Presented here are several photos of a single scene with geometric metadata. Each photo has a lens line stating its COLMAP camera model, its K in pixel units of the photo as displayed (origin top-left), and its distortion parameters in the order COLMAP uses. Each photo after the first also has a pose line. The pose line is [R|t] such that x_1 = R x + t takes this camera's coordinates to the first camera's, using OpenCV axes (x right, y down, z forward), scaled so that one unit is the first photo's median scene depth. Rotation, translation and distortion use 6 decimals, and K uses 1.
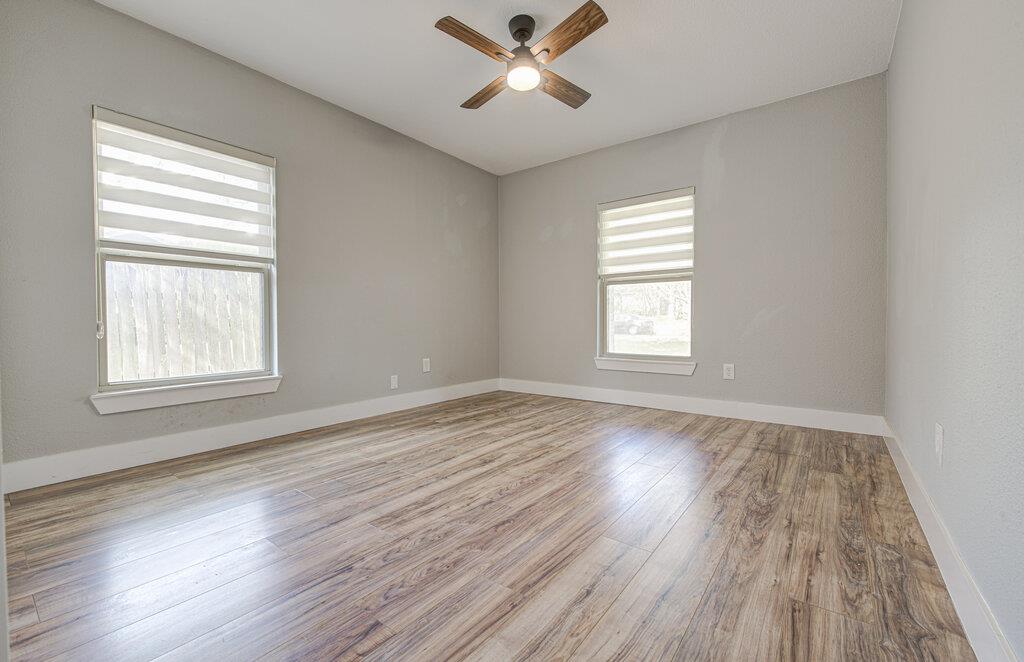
lens RADIAL K [[423.1, 0, 508.9], [0, 423.1, 322.4], [0, 0, 1]] dist [-0.002236, -0.000423]
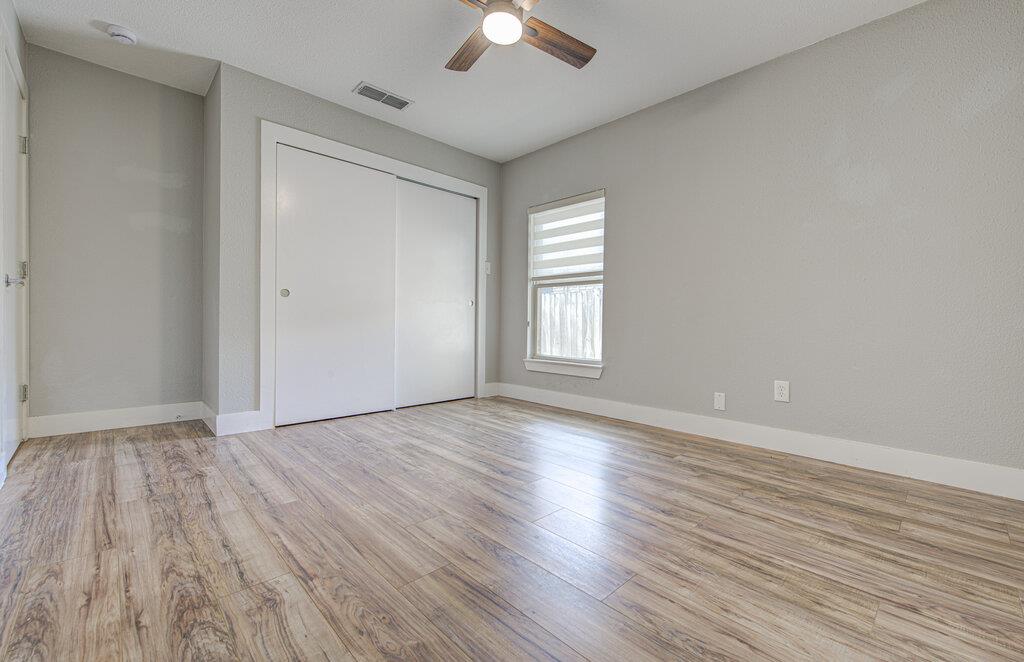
lens RADIAL K [[423.1, 0, 529.3], [0, 423.1, 319.2], [0, 0, 1]] dist [-0.002236, -0.000423]
pose [[-0.130451, -0.002469, -0.991452, 1.261385], [-0.016172, 0.999869, -0.000362, -0.010457], [0.991323, 0.015986, -0.130474, 1.714551]]
